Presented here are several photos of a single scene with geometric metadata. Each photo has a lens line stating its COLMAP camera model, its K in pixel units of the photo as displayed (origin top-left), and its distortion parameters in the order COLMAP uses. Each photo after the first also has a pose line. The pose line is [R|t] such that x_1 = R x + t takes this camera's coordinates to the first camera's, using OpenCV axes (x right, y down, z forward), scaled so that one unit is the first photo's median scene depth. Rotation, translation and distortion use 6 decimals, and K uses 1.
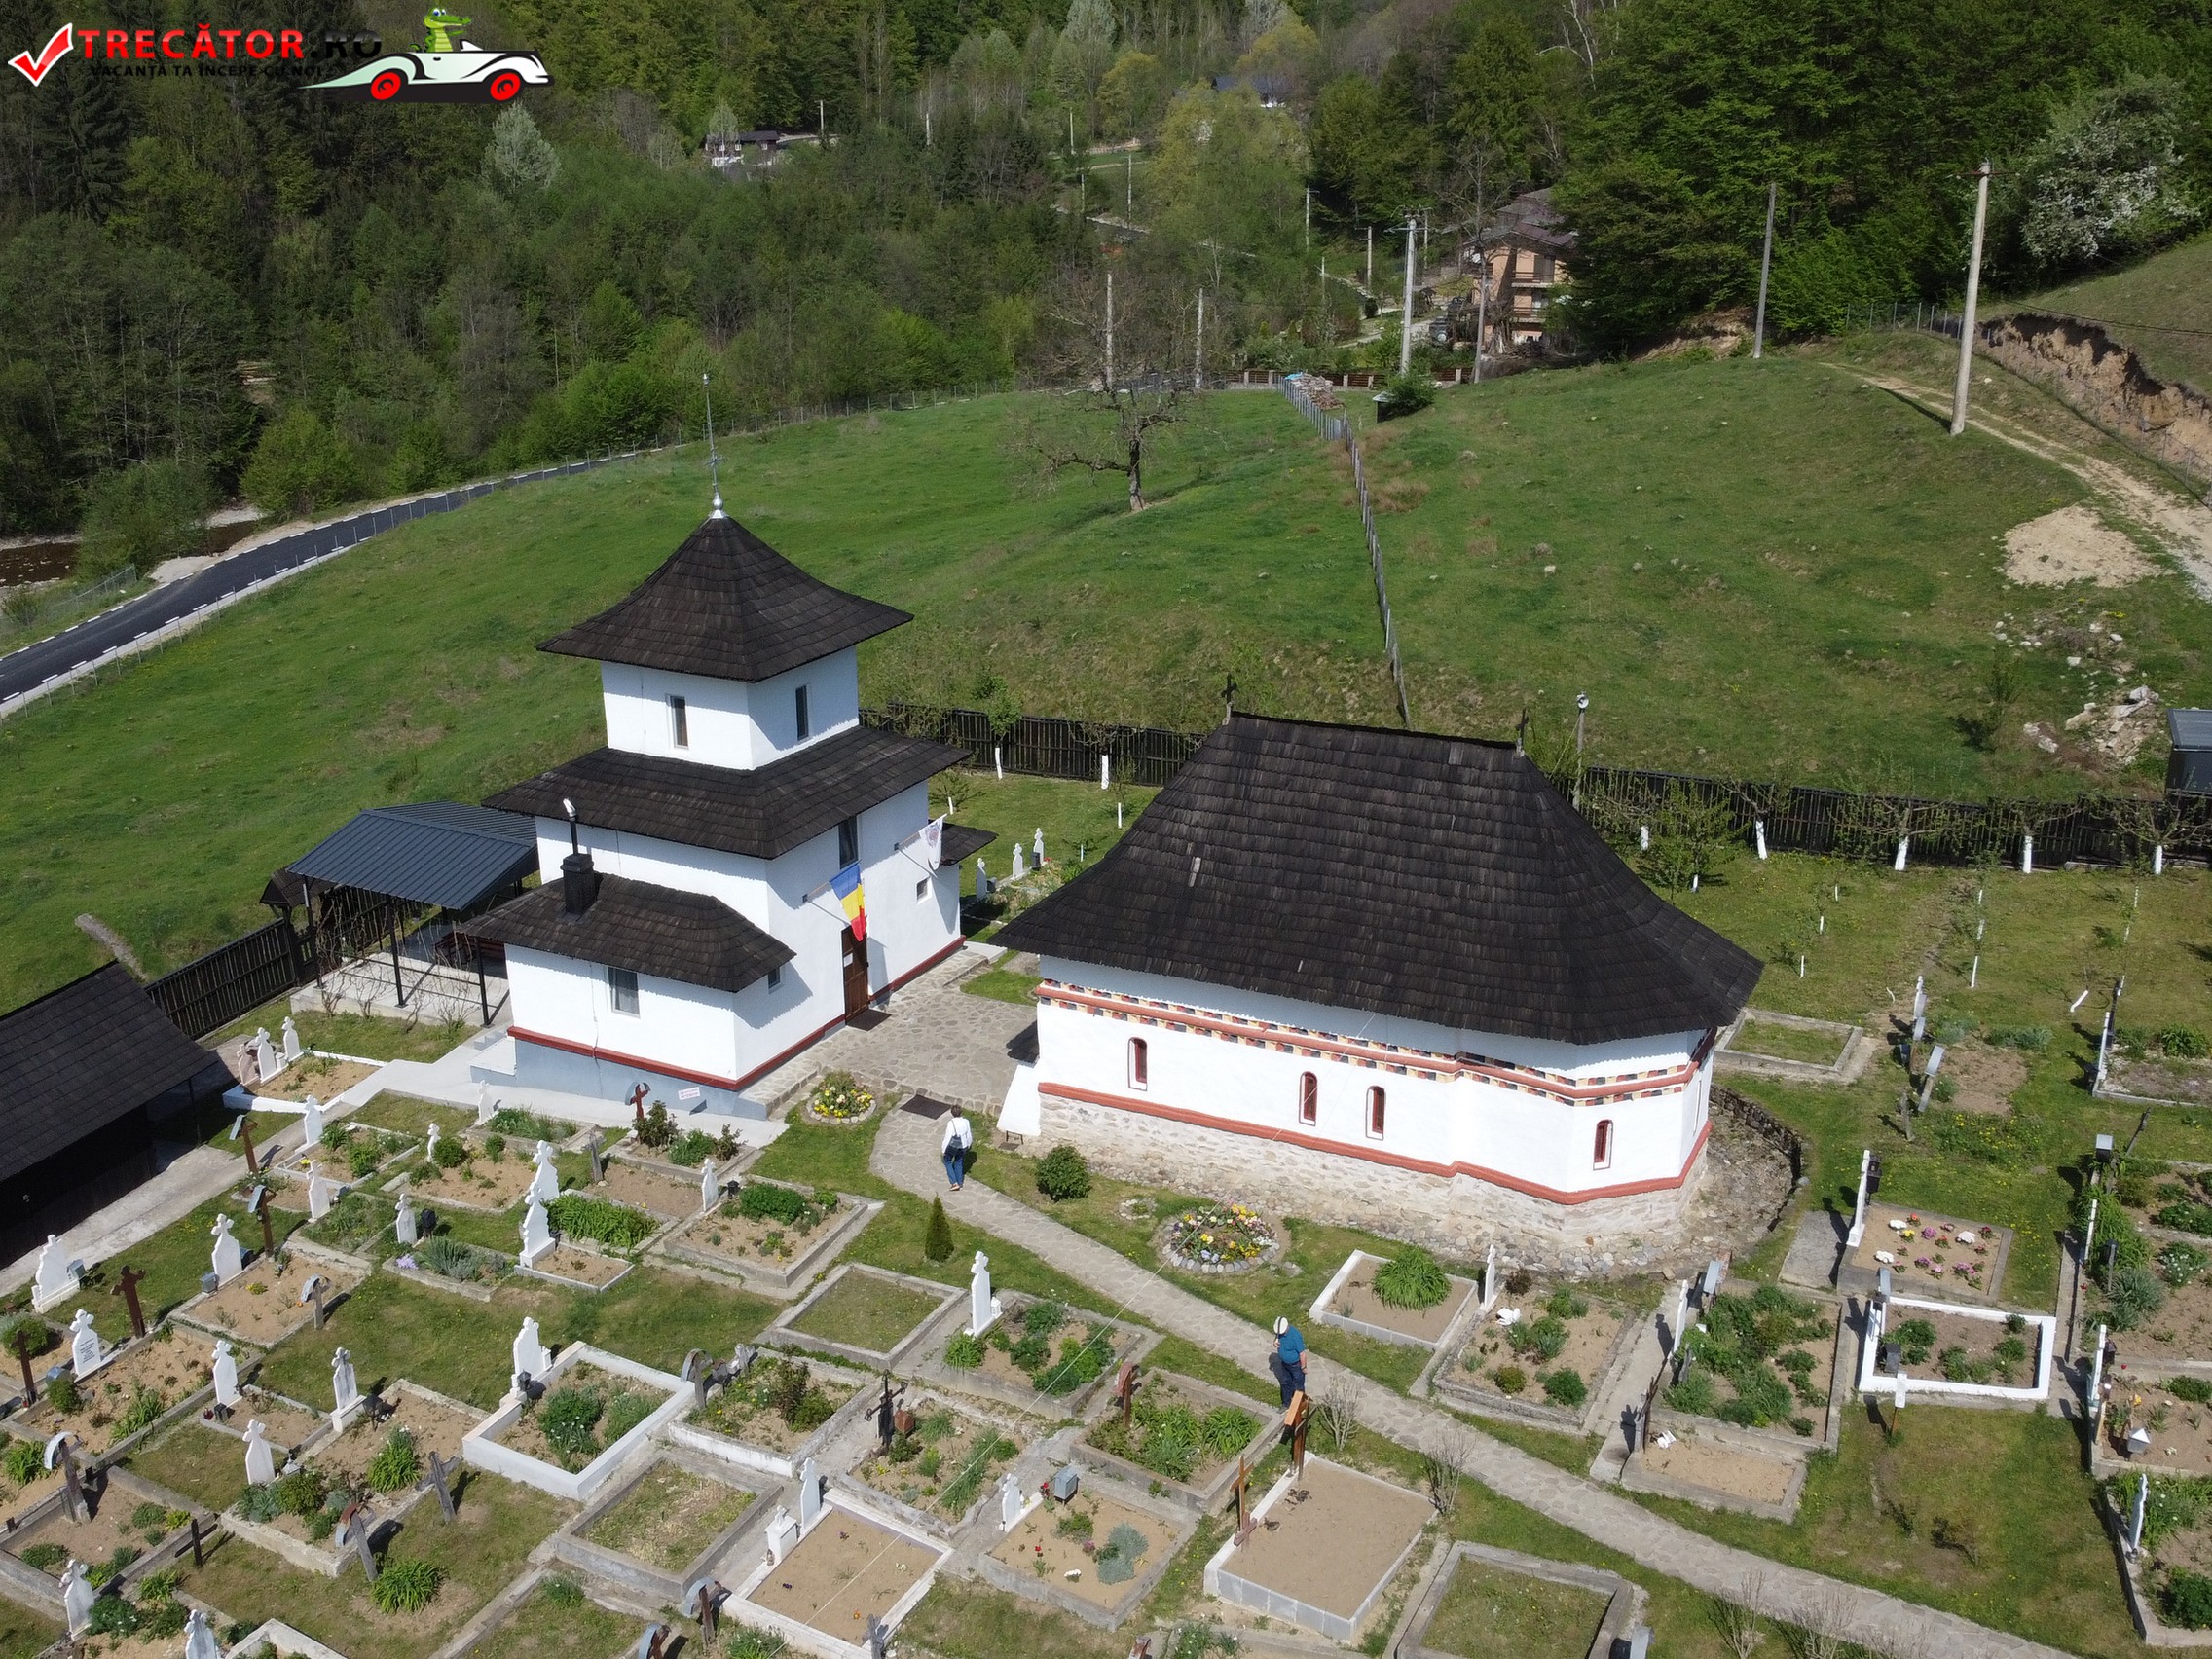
lens RADIAL K [[2197.7, 0, 1106.0], [0, 2197.7, 829.5], [0, 0, 1]] dist [0.015488, 0.007612]
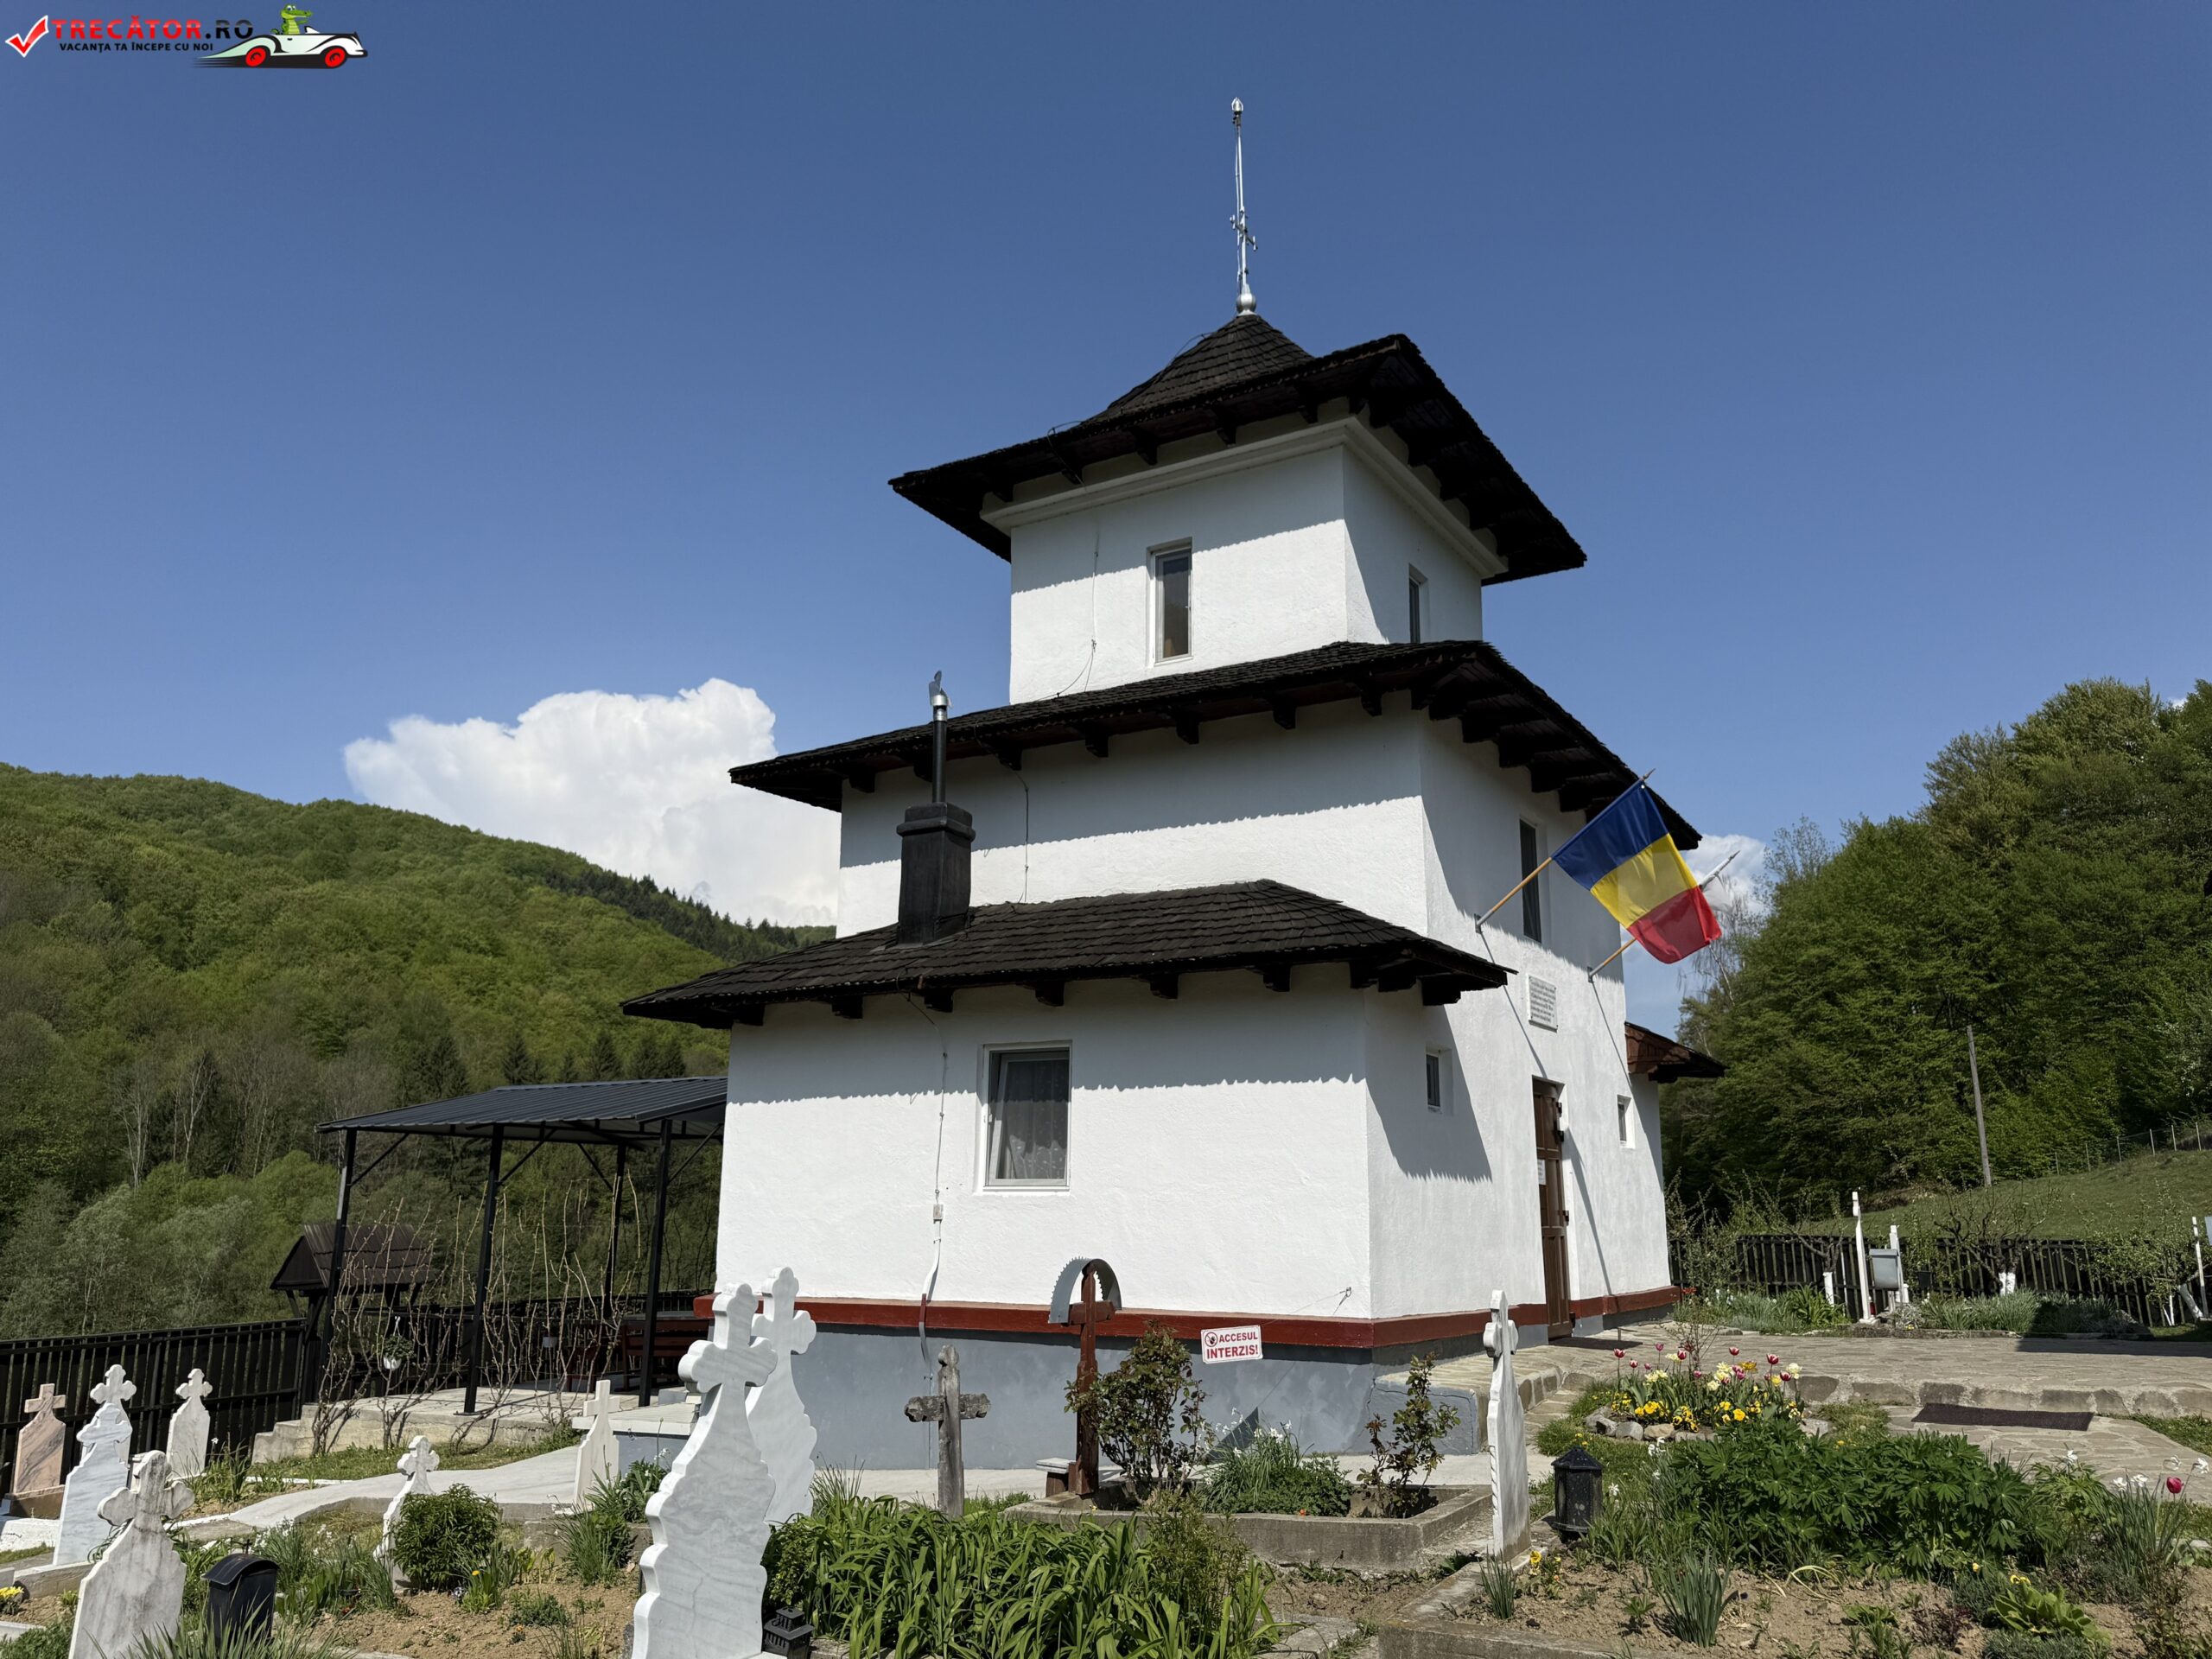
lens RADIAL K [[1426.1, 0, 1106.3], [0, 1426.1, 865.6], [0, 0, 1]] dist [0.041768, -0.000097]
pose [[0.999326, 0.003983, -0.036490, -0.224412], [-0.023666, 0.829805, -0.557552, 0.192949], [0.028059, 0.558040, 0.829340, 0.886547]]
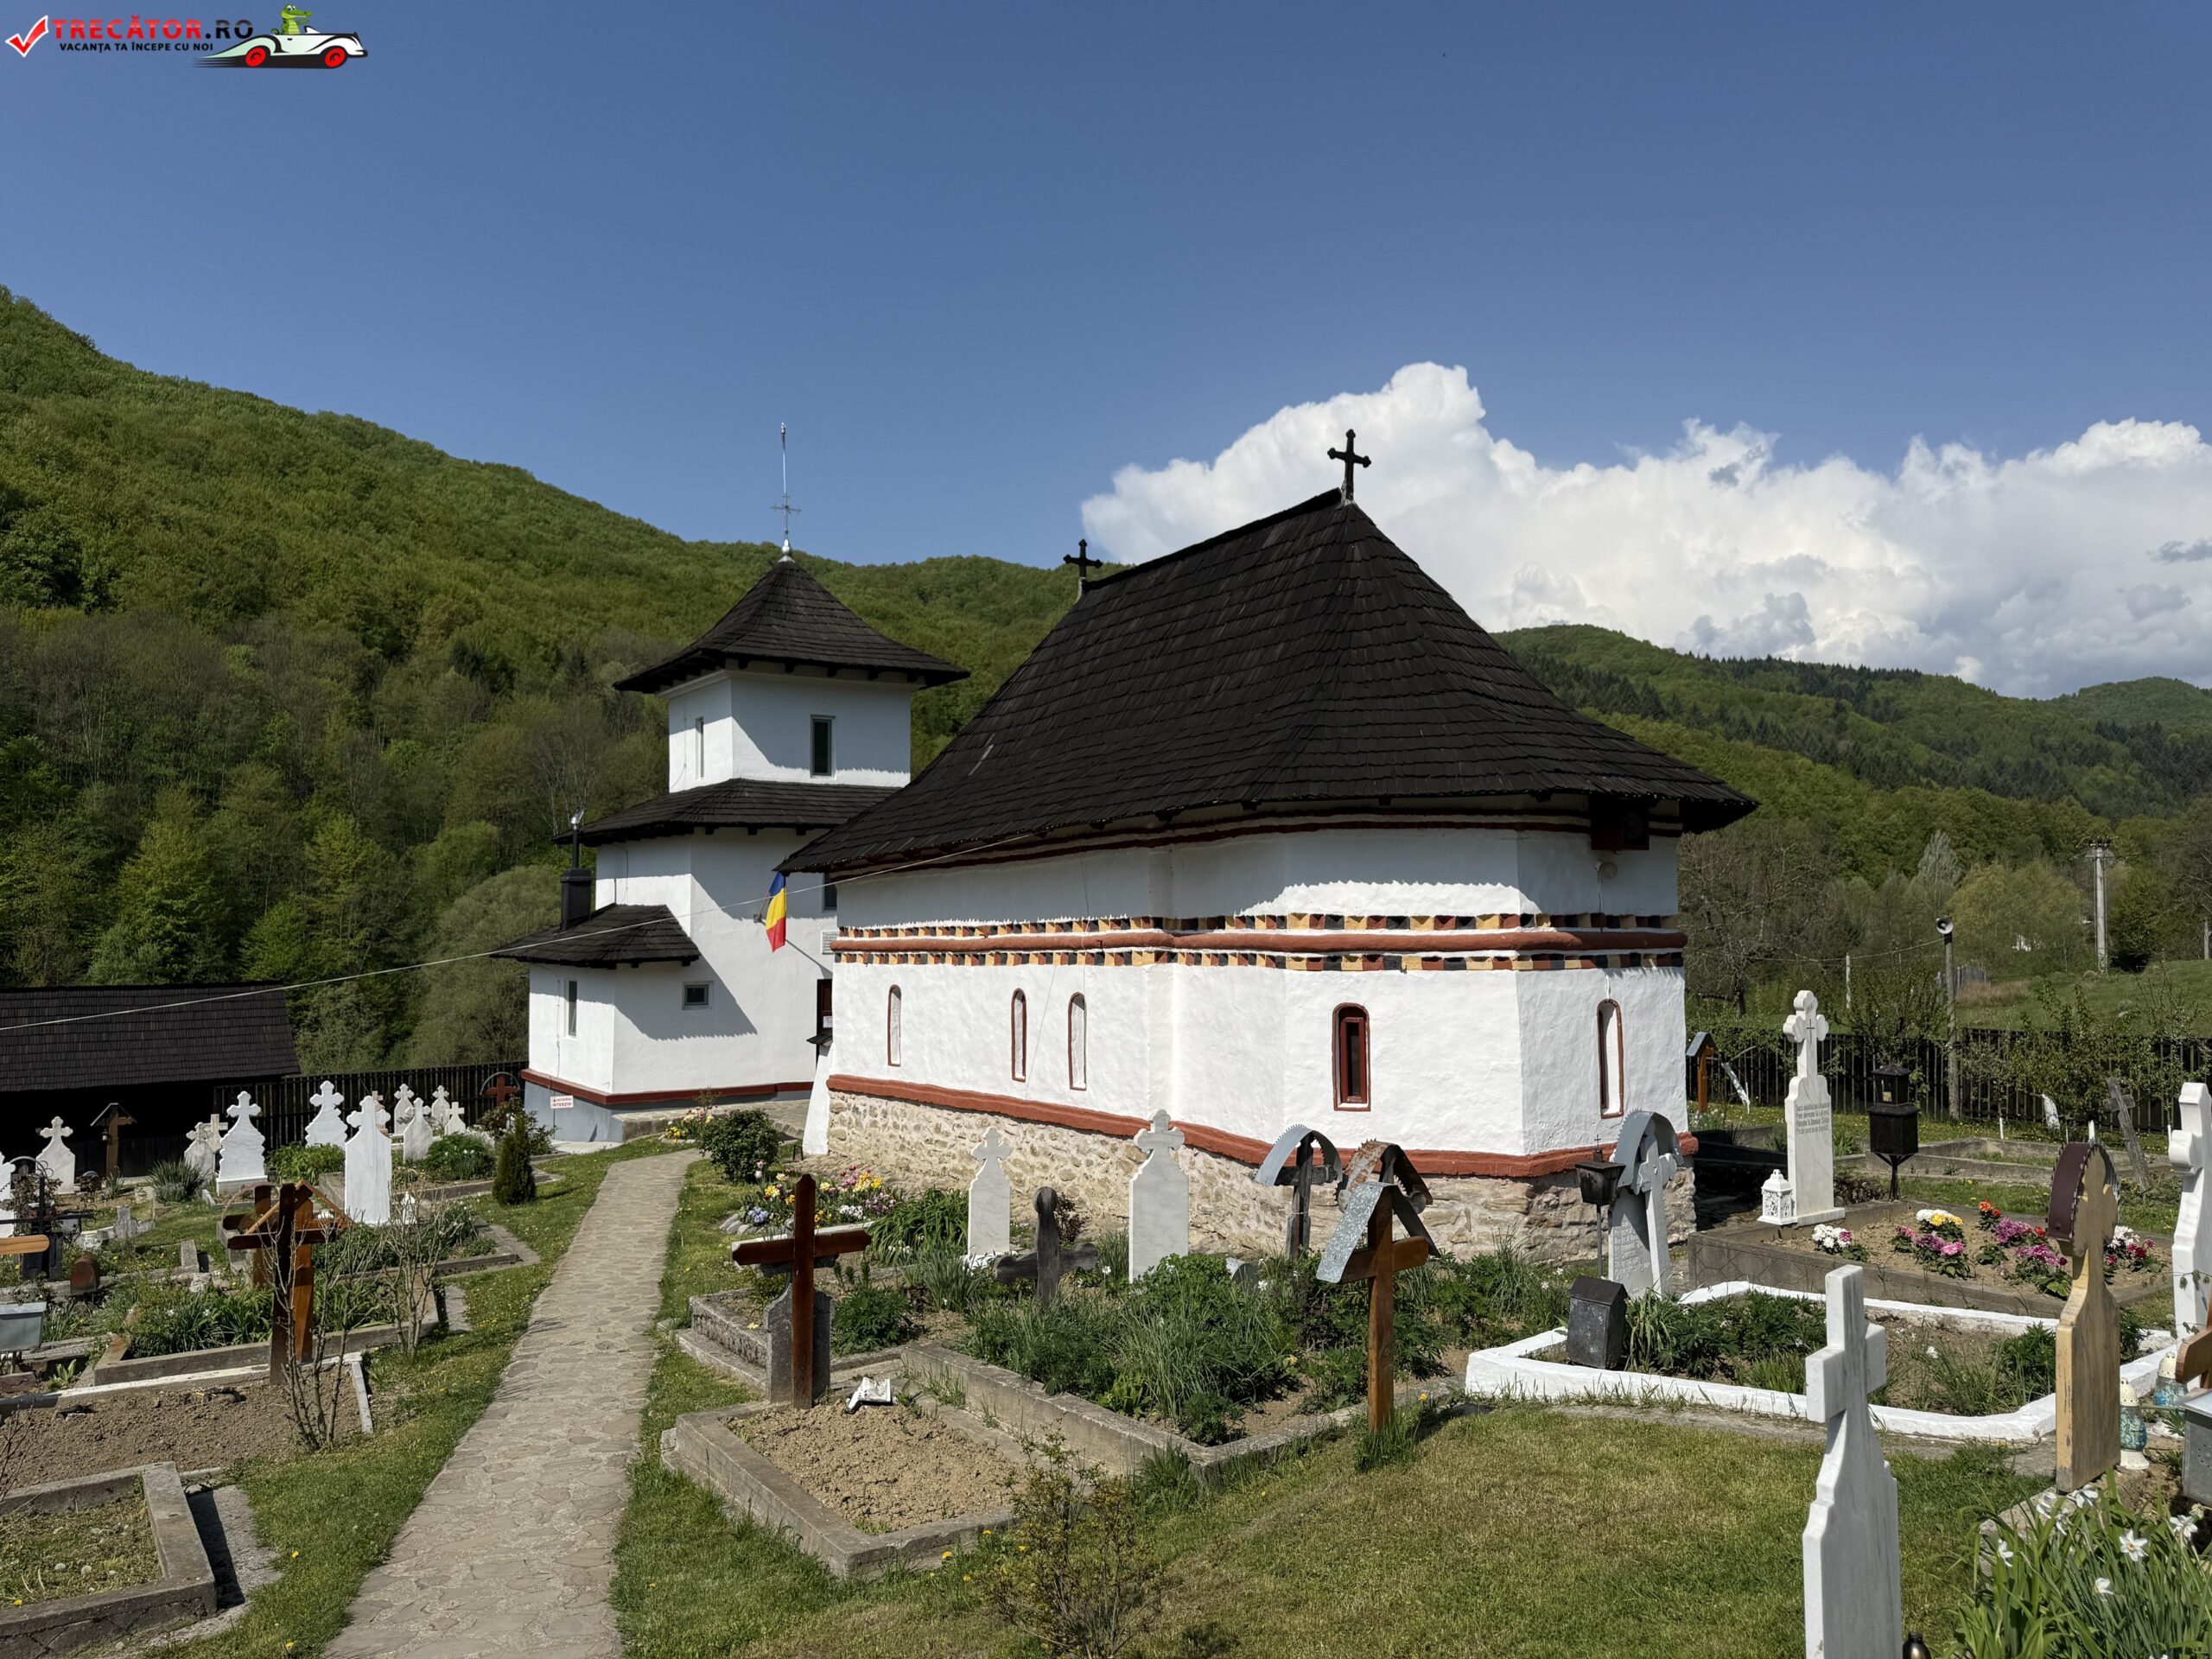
lens RADIAL K [[1552.9, 0, 1106.0], [0, 1552.9, 829.5], [0, 0, 1]] dist [0.048194, 0.000311]
pose [[0.856406, -0.038763, -0.514845, 0.359388], [-0.172672, 0.918254, -0.356363, 0.229592], [0.486572, 0.394091, 0.779705, 0.636830]]
